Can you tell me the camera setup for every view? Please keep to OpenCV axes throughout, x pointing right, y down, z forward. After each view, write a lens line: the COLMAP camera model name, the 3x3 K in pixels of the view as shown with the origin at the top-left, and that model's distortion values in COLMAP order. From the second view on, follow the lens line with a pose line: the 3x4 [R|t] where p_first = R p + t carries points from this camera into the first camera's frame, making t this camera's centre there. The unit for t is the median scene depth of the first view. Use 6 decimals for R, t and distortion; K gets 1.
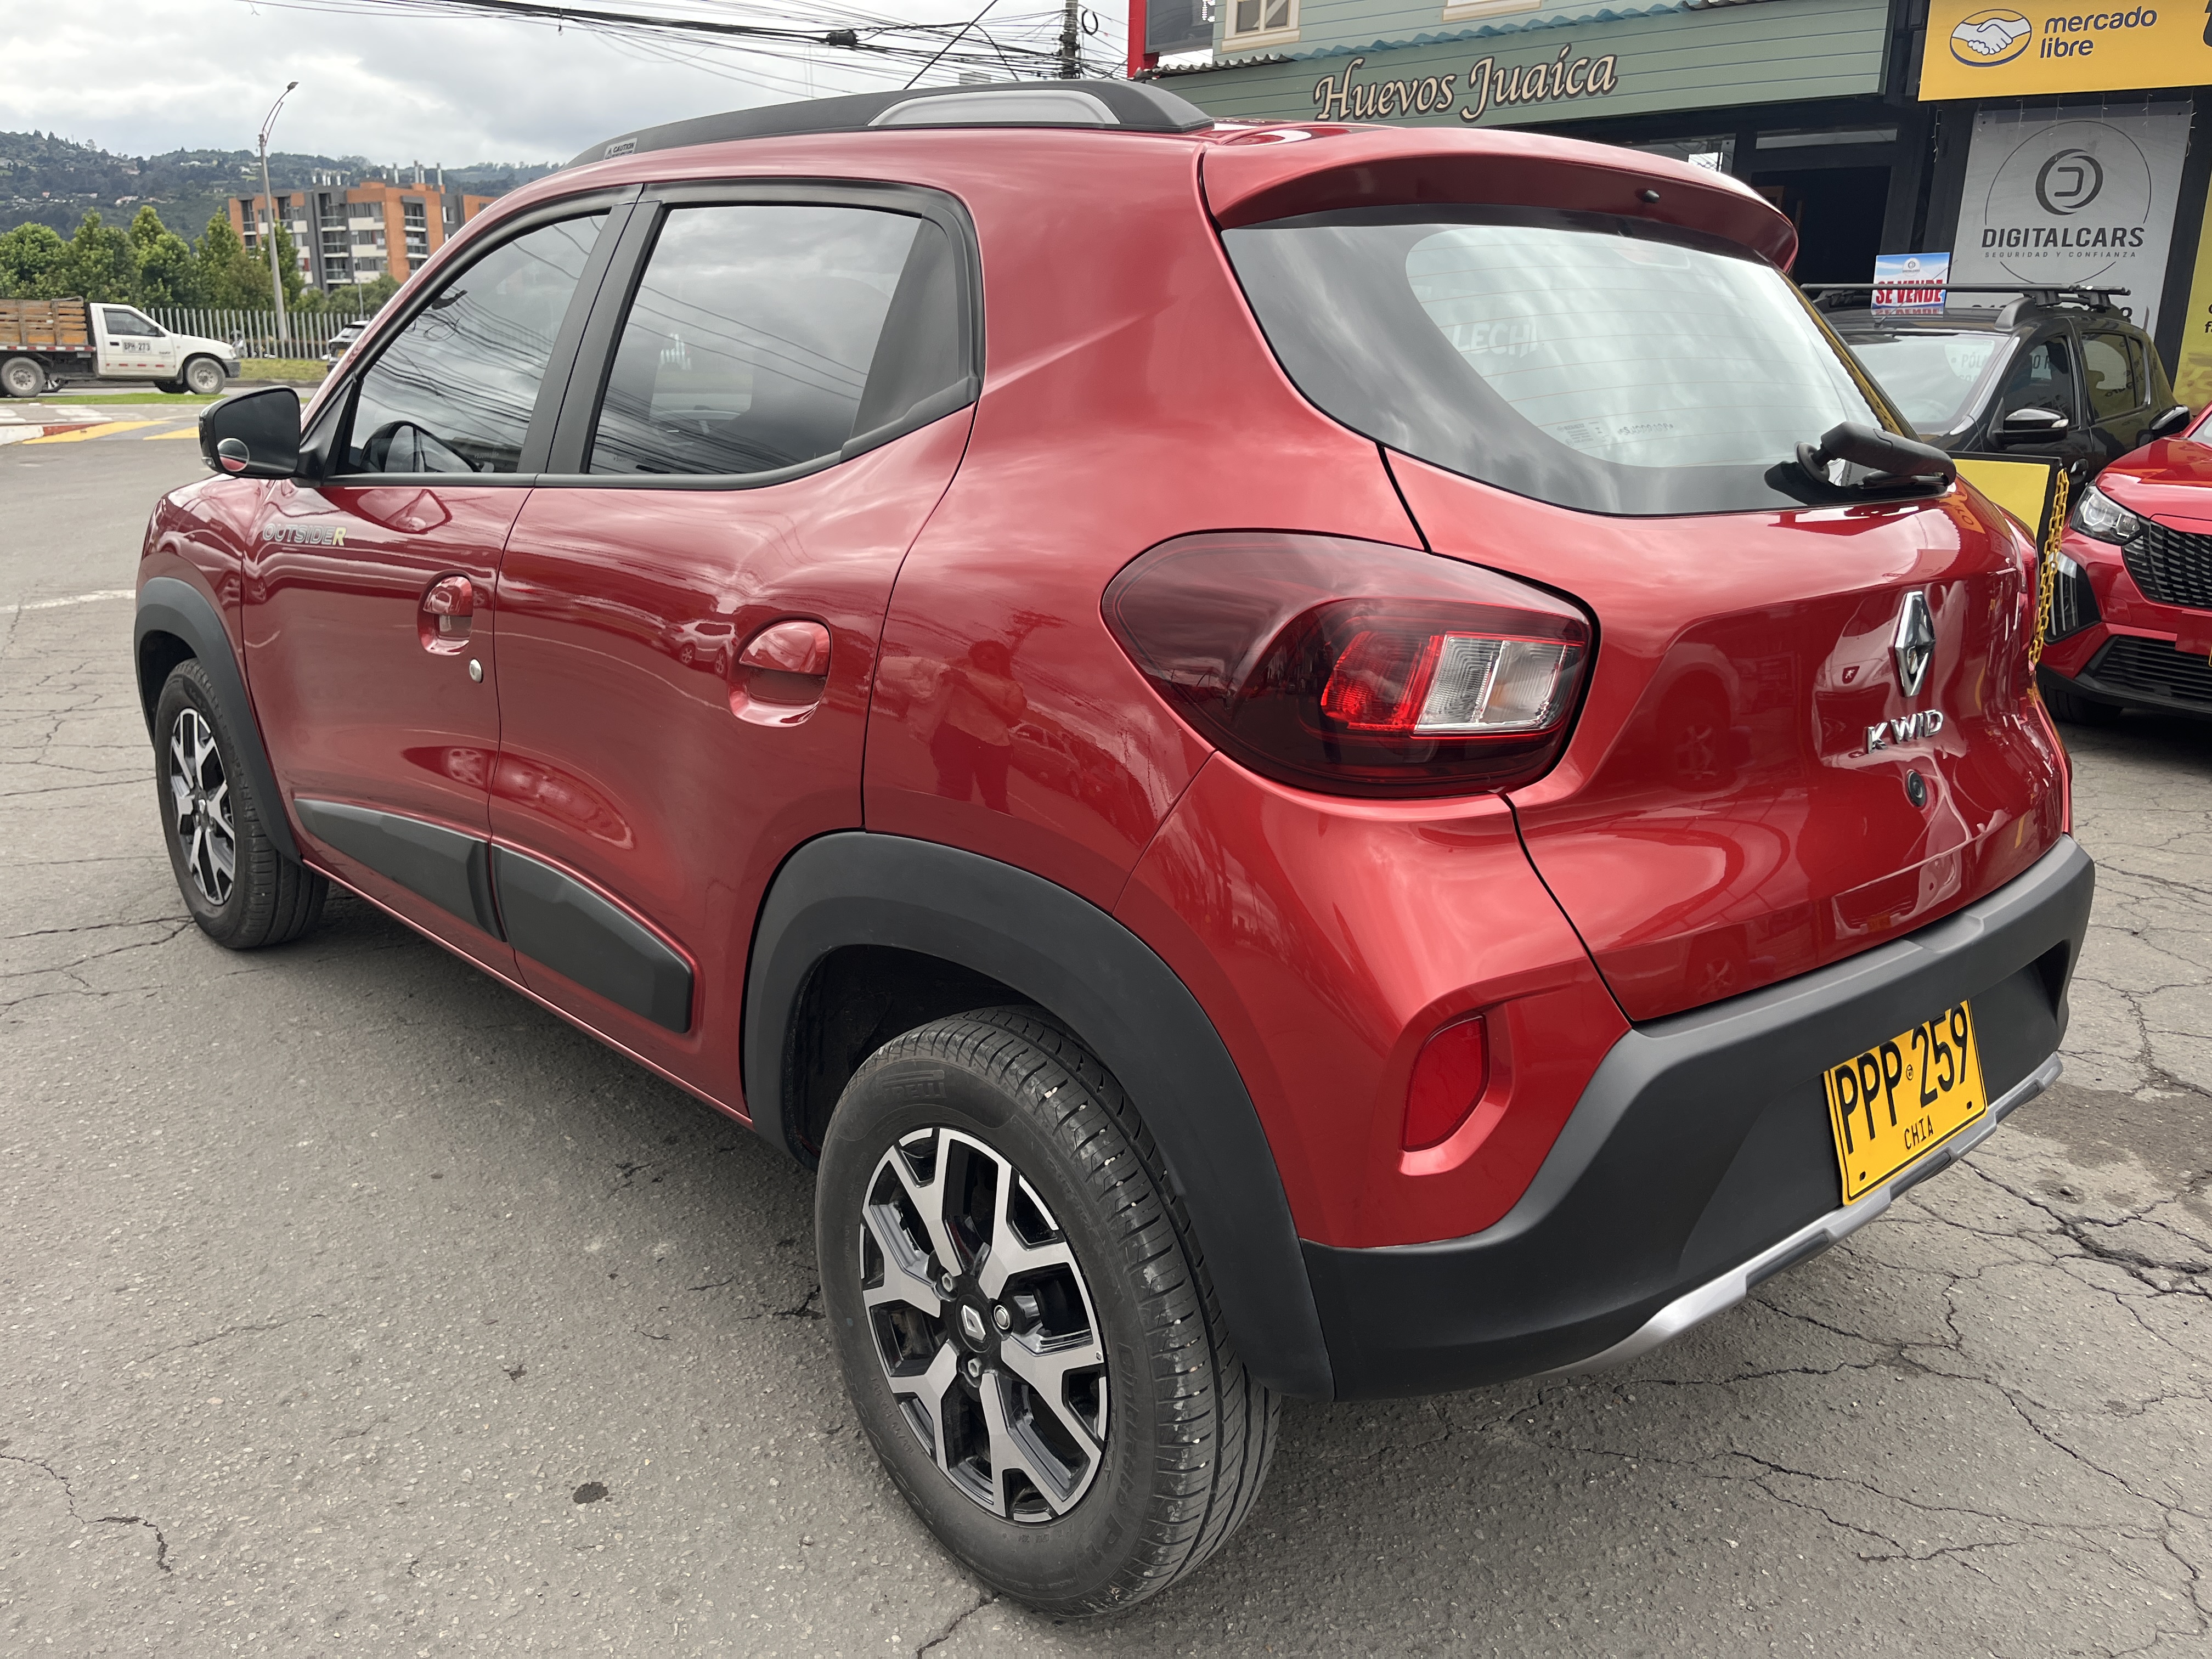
lens RADIAL K [[1704.9, 0, 1108.9], [0, 1704.9, 818.0], [0, 0, 1]] dist [0.065384, -0.092476]
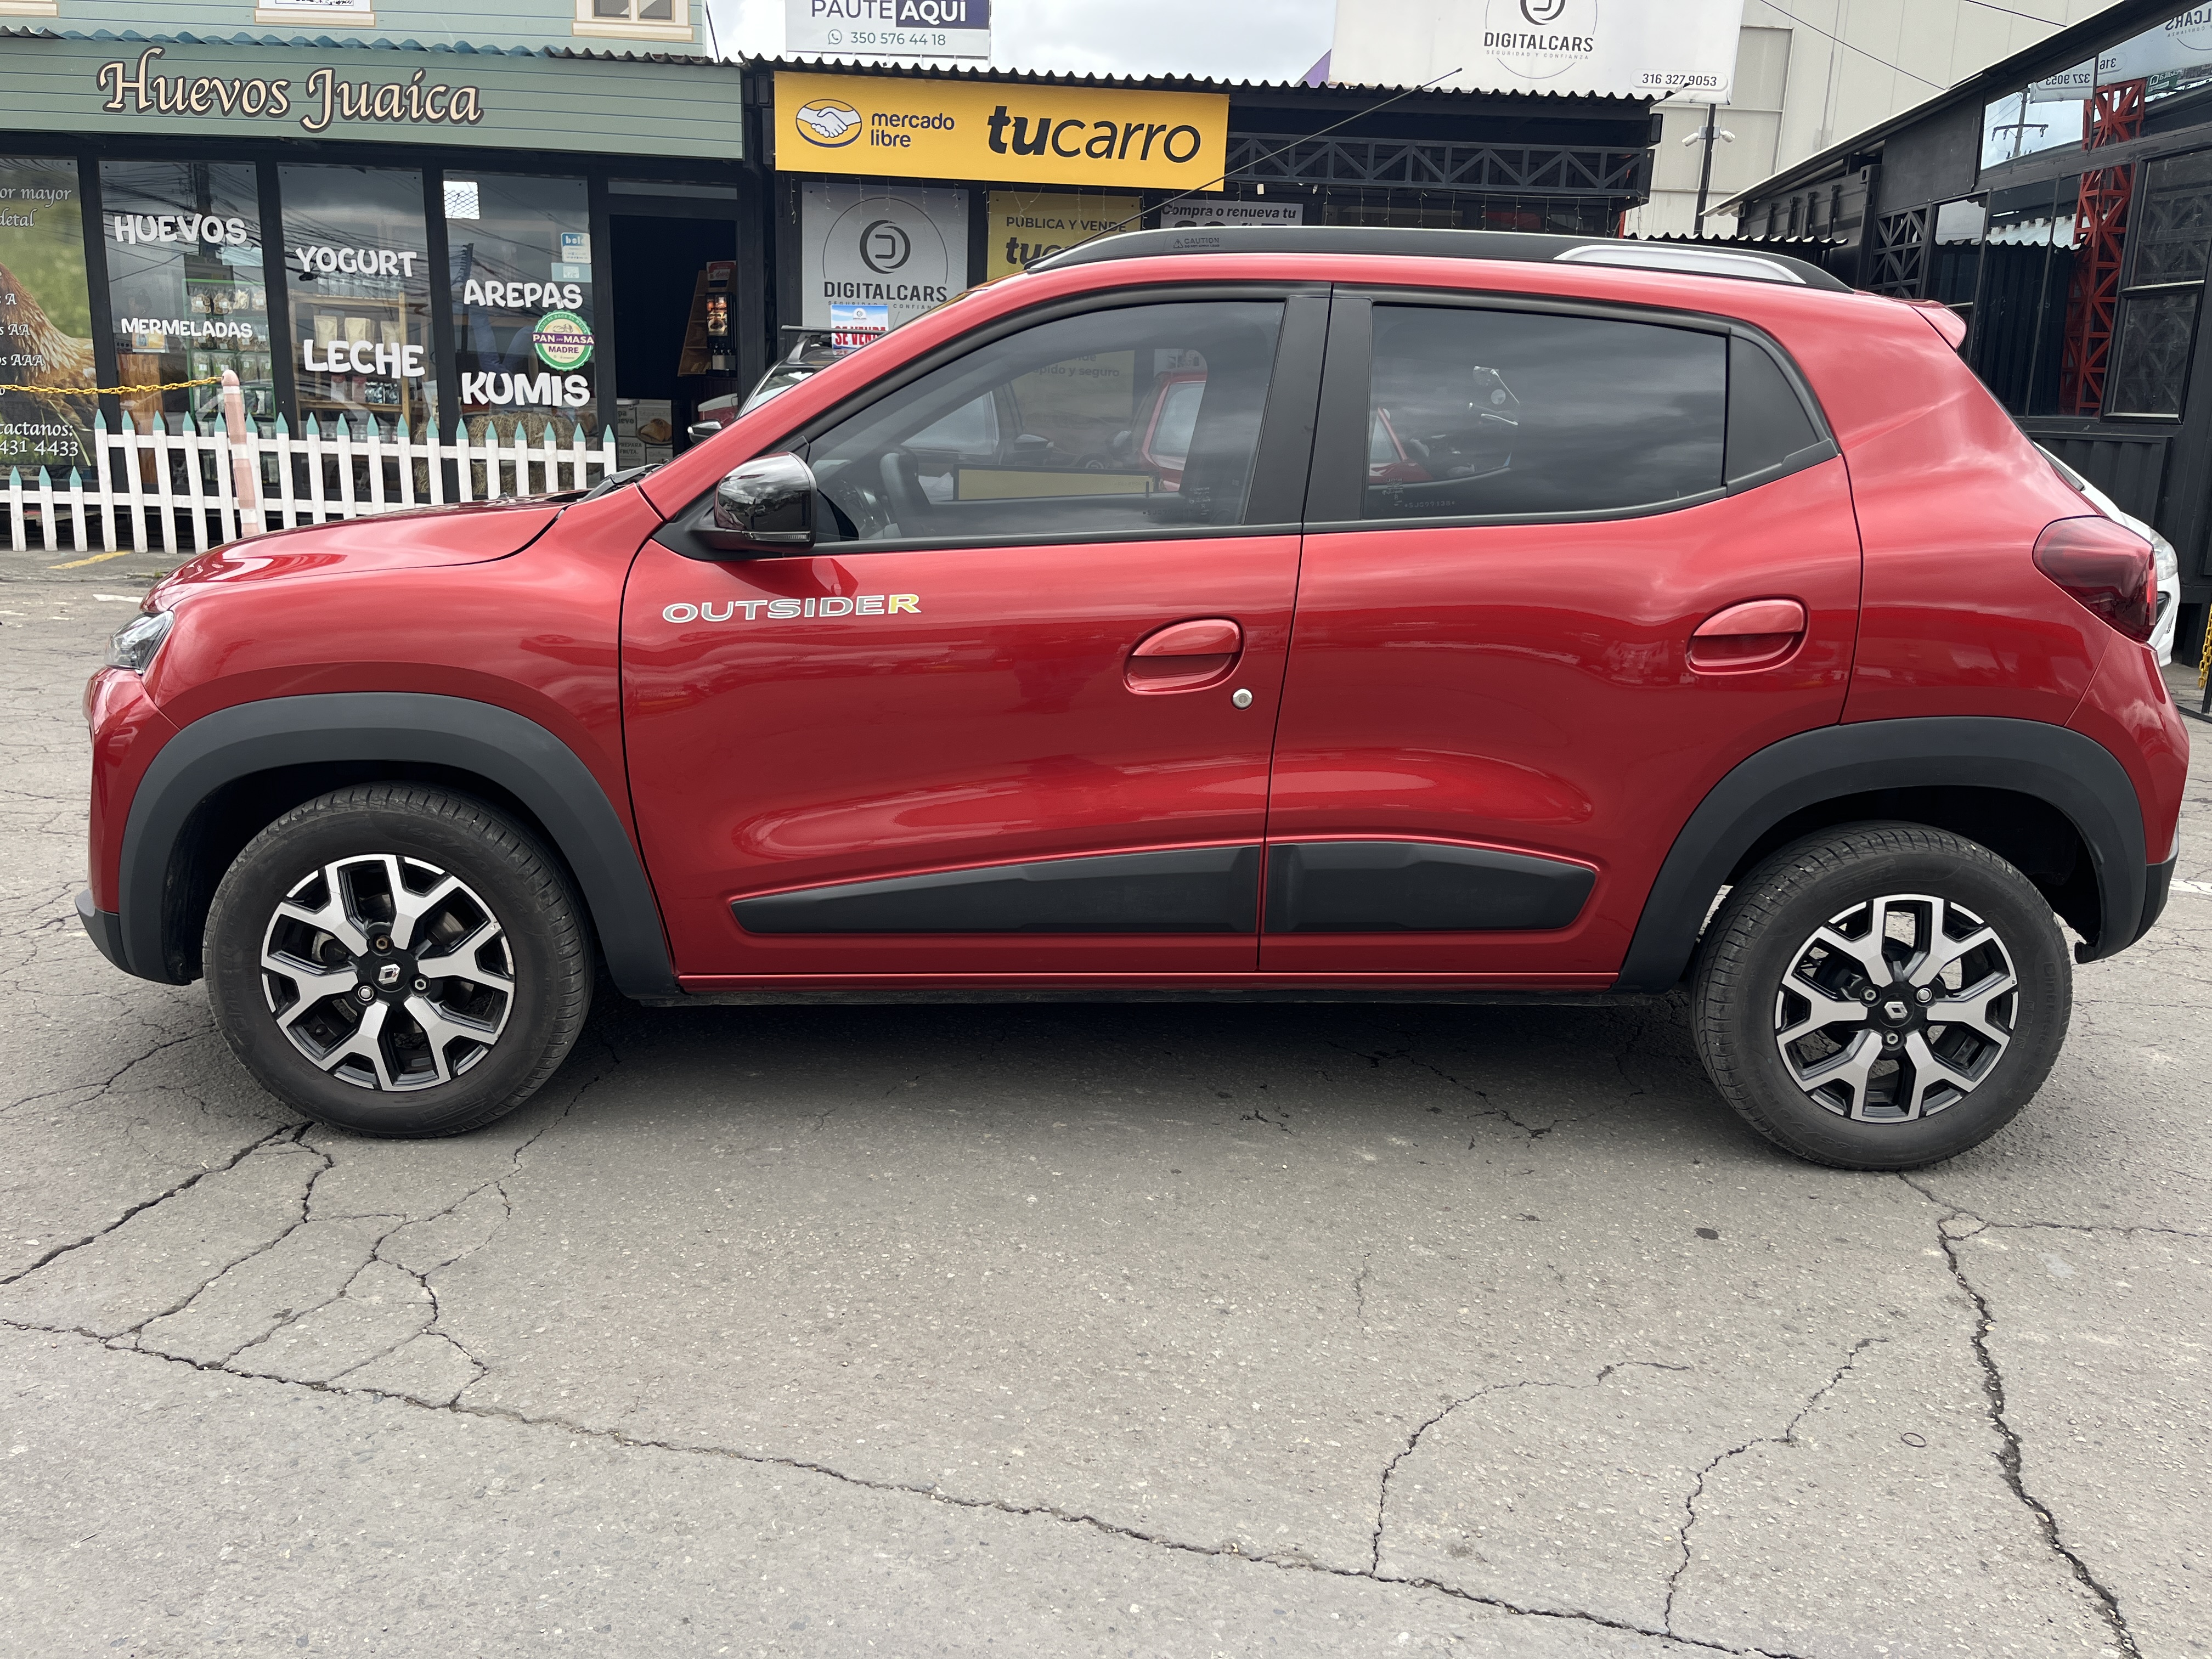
lens RADIAL K [[1704.9, 0, 1101.8], [0, 1704.9, 826.1], [0, 0, 1]] dist [0.065384, -0.092476]
pose [[0.654285, -0.183052, 0.733760, -0.330118], [0.184473, 0.979586, 0.079886, -0.028482], [-0.733404, 0.083091, 0.674696, 0.080190]]
